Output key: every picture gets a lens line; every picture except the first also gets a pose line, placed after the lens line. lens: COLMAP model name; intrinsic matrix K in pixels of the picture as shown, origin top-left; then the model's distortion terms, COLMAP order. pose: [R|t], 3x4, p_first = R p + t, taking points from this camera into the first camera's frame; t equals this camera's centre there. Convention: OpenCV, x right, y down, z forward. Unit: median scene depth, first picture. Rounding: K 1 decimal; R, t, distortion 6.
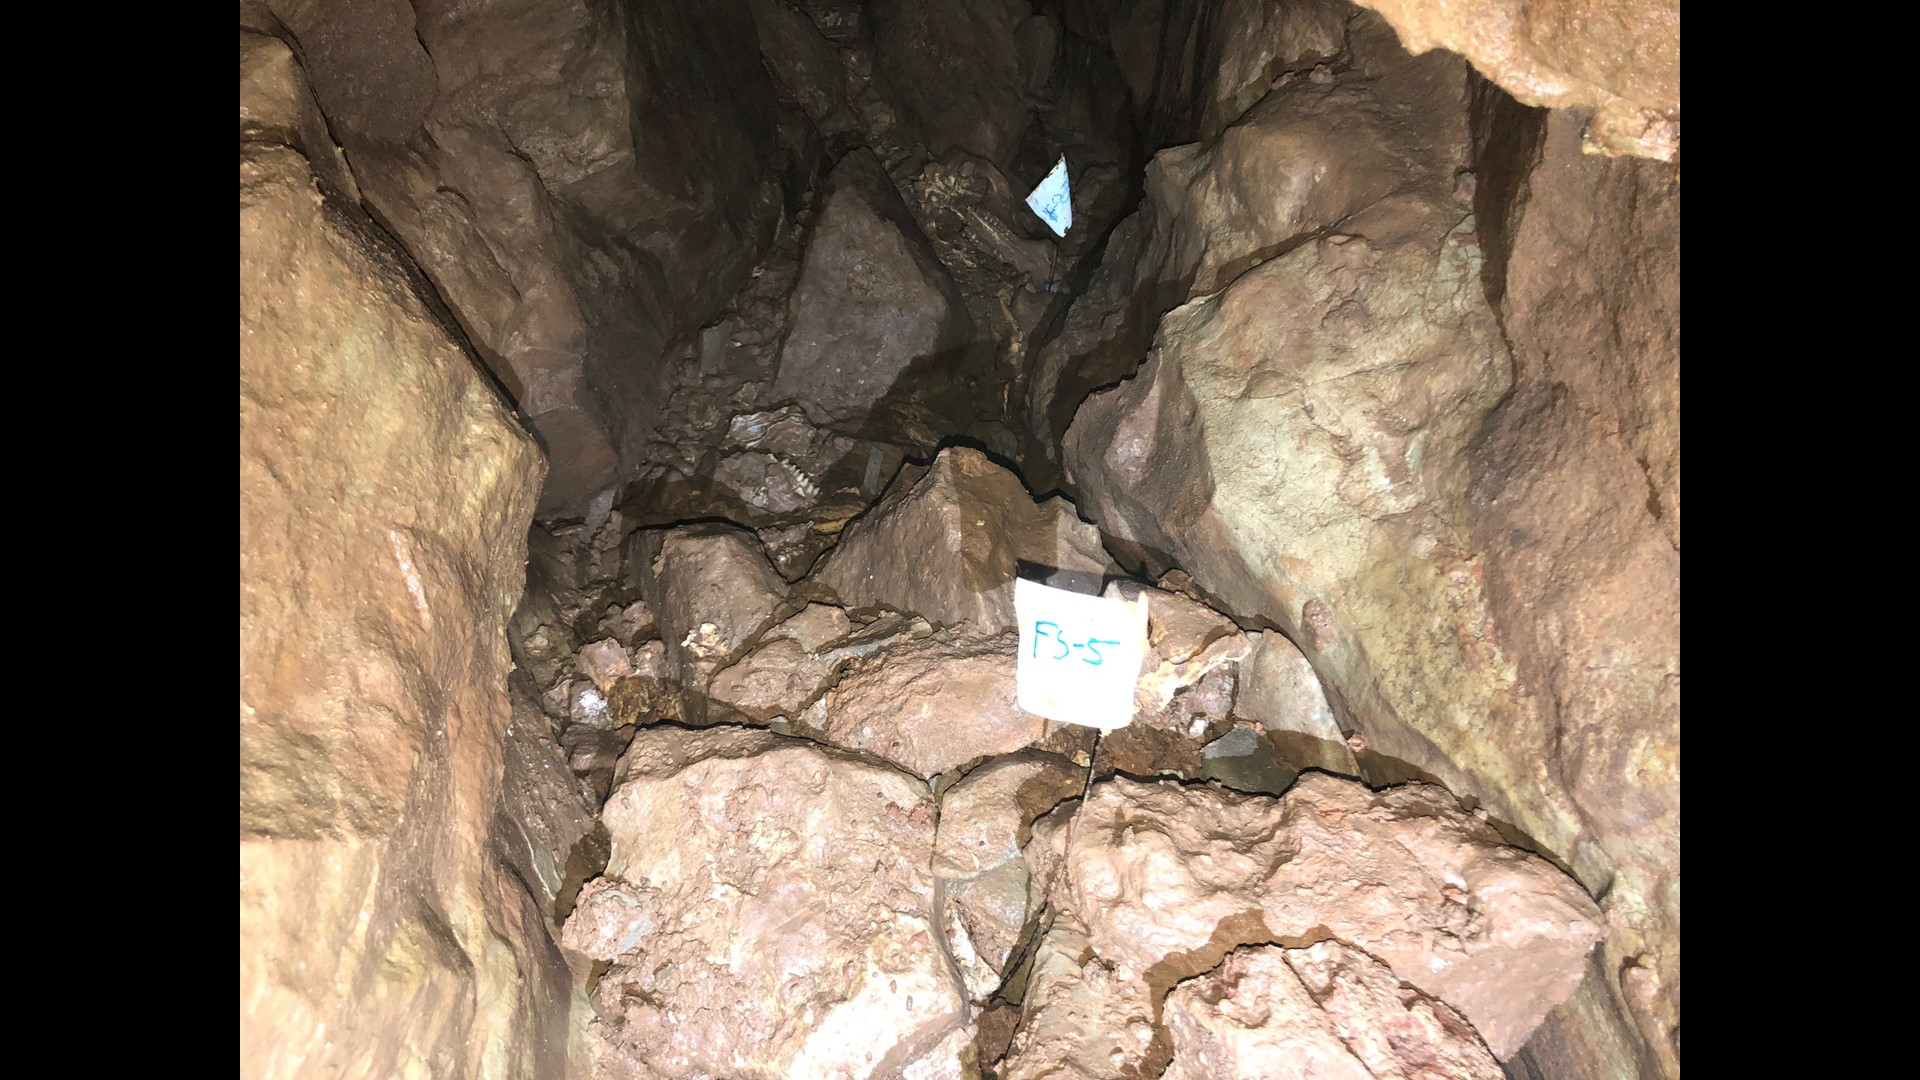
lens RADIAL K [[1204.0, 0, 970.5], [0, 1204.0, 548.4], [0, 0, 1]] dist [0.003912, 0.000049]
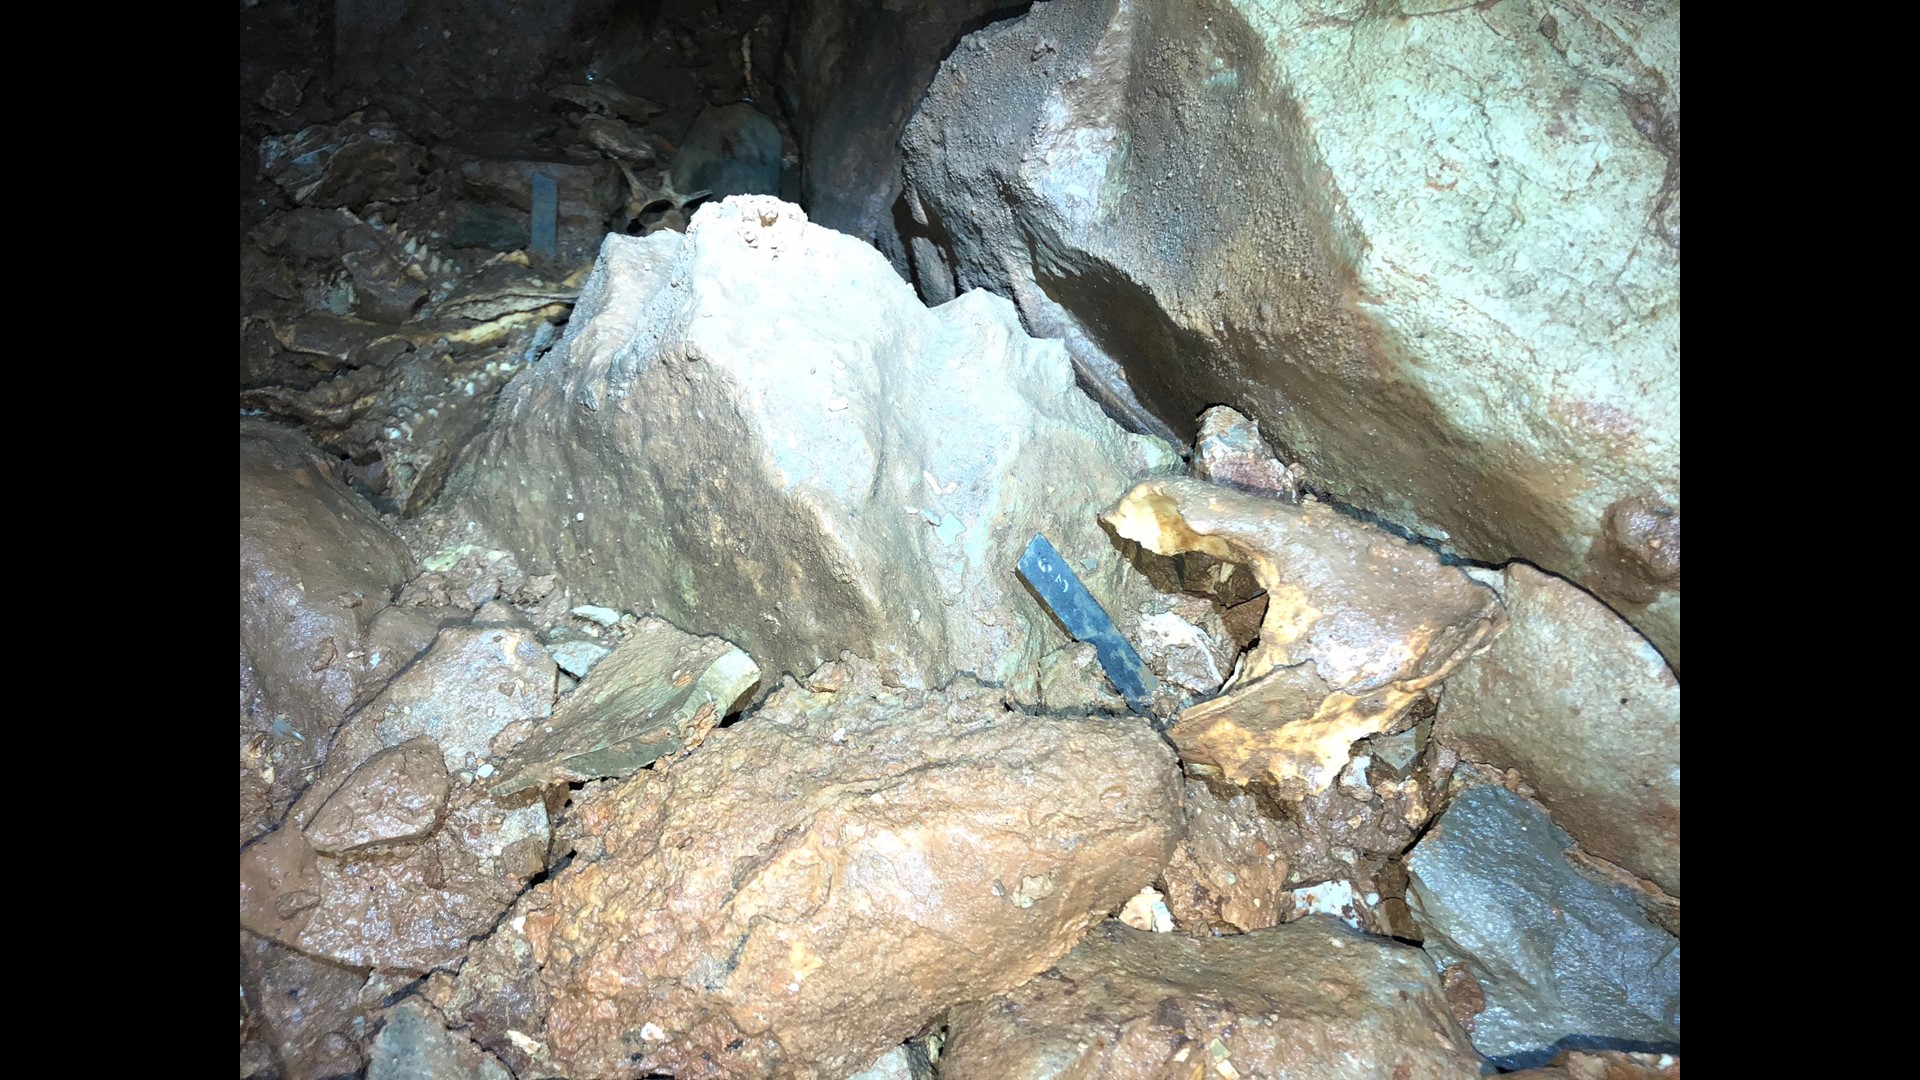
lens RADIAL K [[1204.0, 0, 970.5], [0, 1204.0, 548.4], [0, 0, 1]] dist [0.003912, 0.000049]
pose [[0.967553, -0.162903, 0.193144, -0.020465], [0.105984, 0.955576, 0.275031, -0.047961], [-0.229368, -0.245637, 0.941835, 0.361487]]
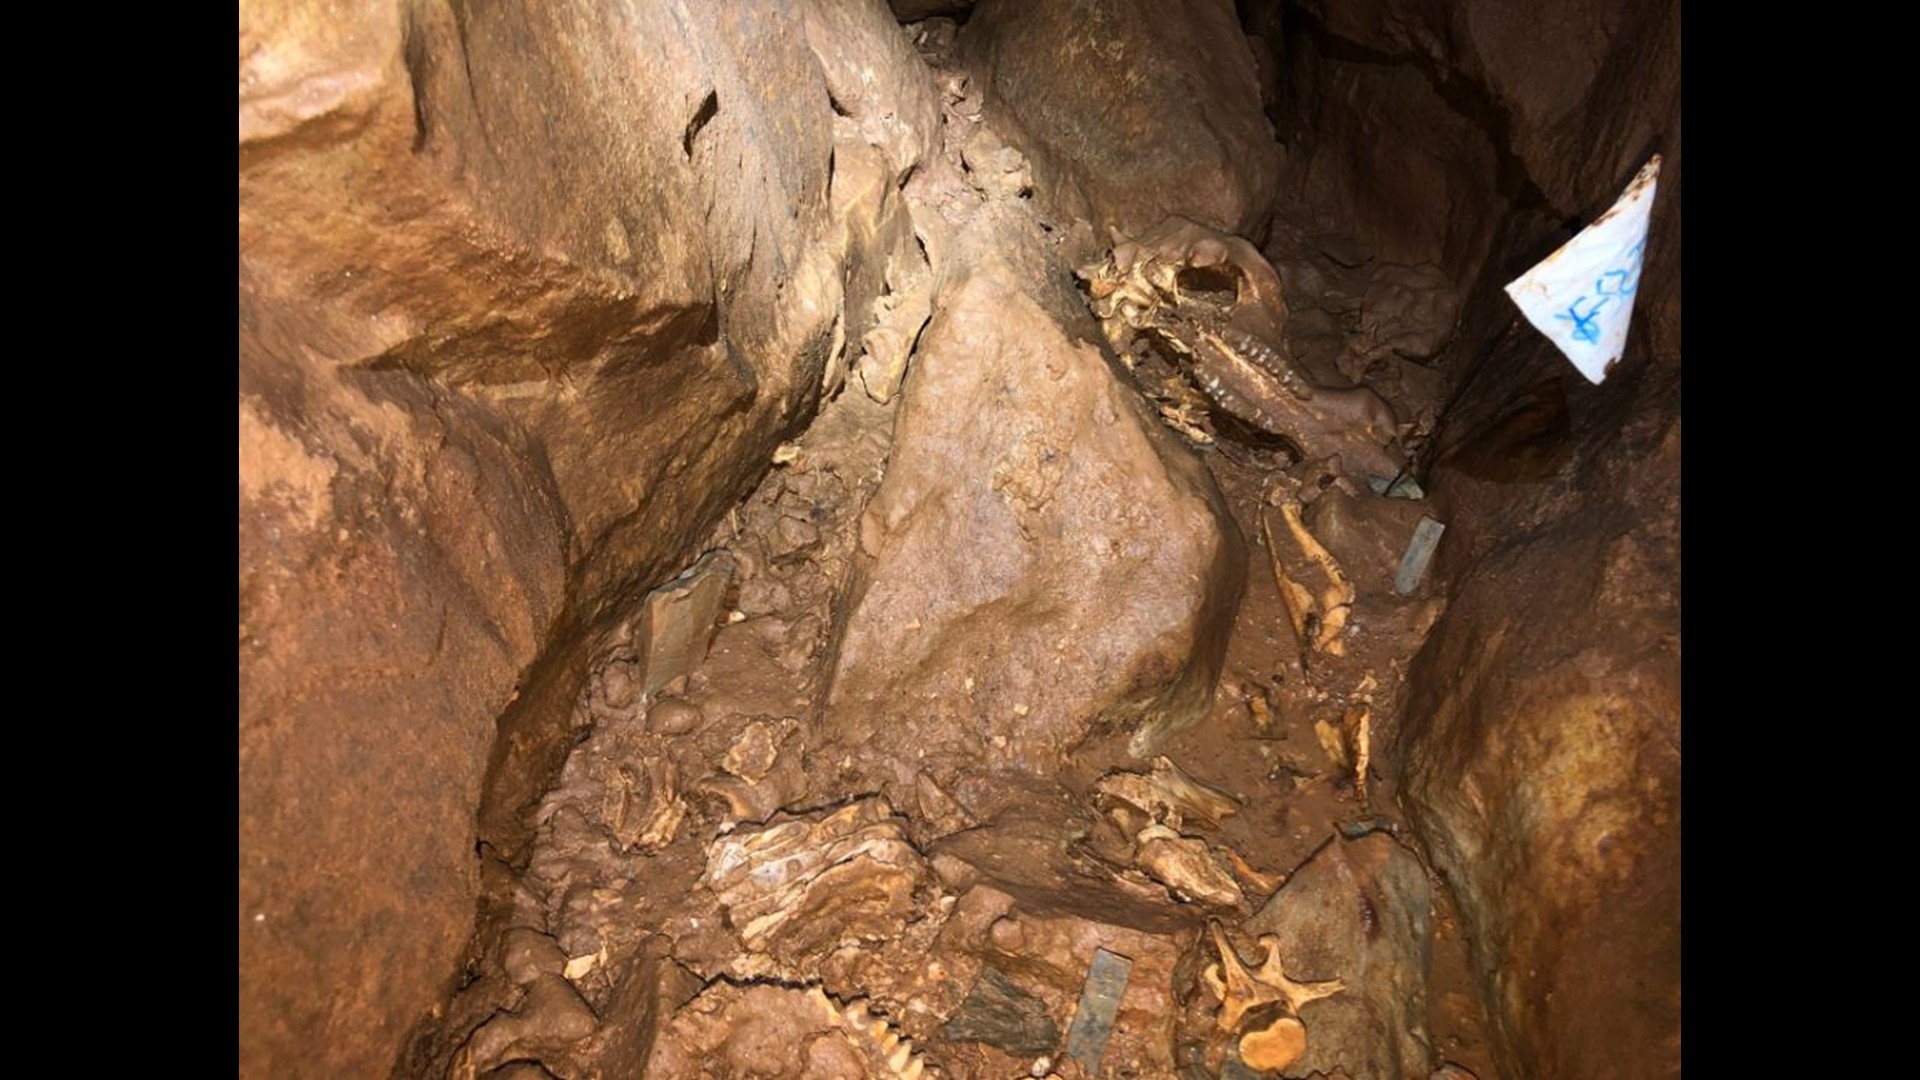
lens RADIAL K [[1176.8, 0, 960.0], [0, 1176.8, 540.0], [0, 0, 1]] dist [0.057888, -0.186041]
pose [[0.999912, 0.011883, -0.005862, -0.118128], [-0.012530, 0.991849, -0.126802, -0.154538], [0.004307, 0.126864, 0.991911, 0.615704]]
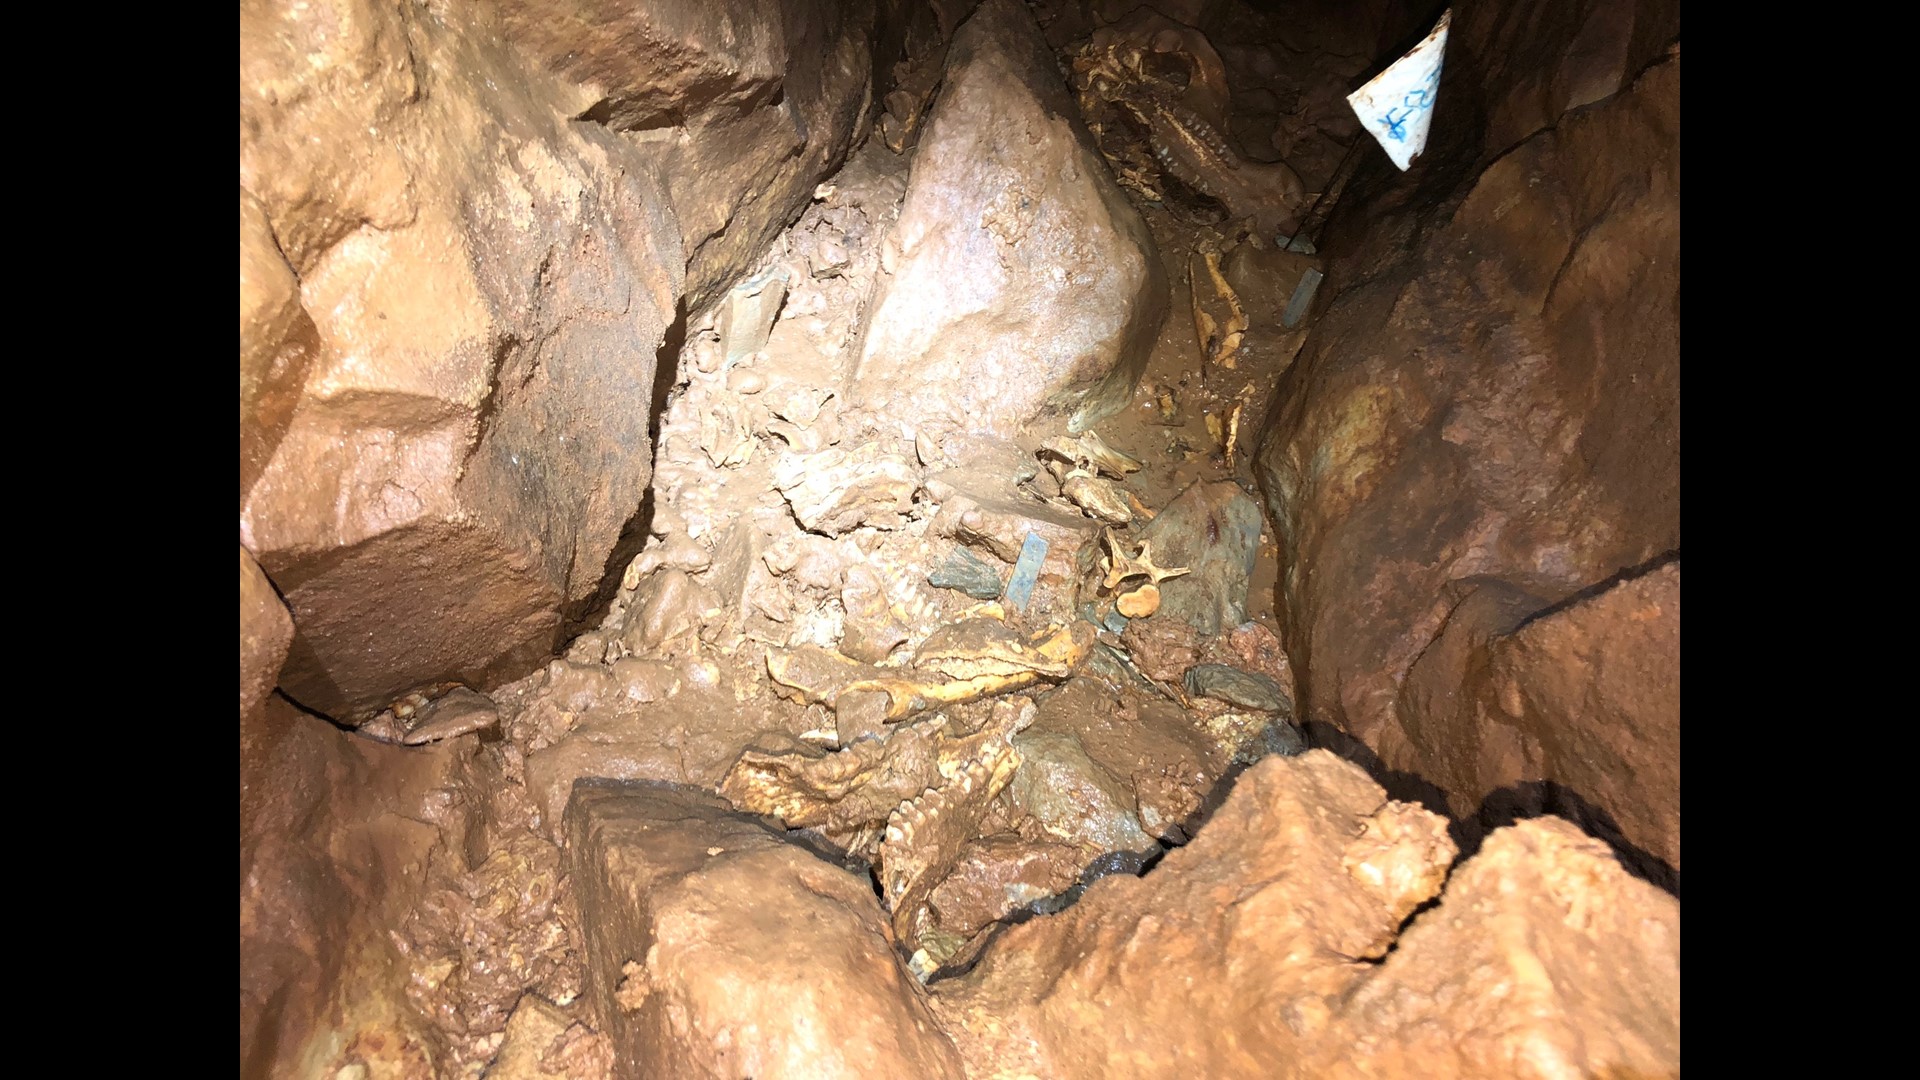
lens RADIAL K [[1176.8, 0, 960.0], [0, 1176.8, 540.0], [0, 0, 1]] dist [0.057888, -0.186041]
pose [[0.998045, 0.061562, 0.010776, -0.115931], [-0.062208, 0.995123, 0.076557, -0.116284], [-0.006010, -0.077078, 0.997007, 0.439885]]
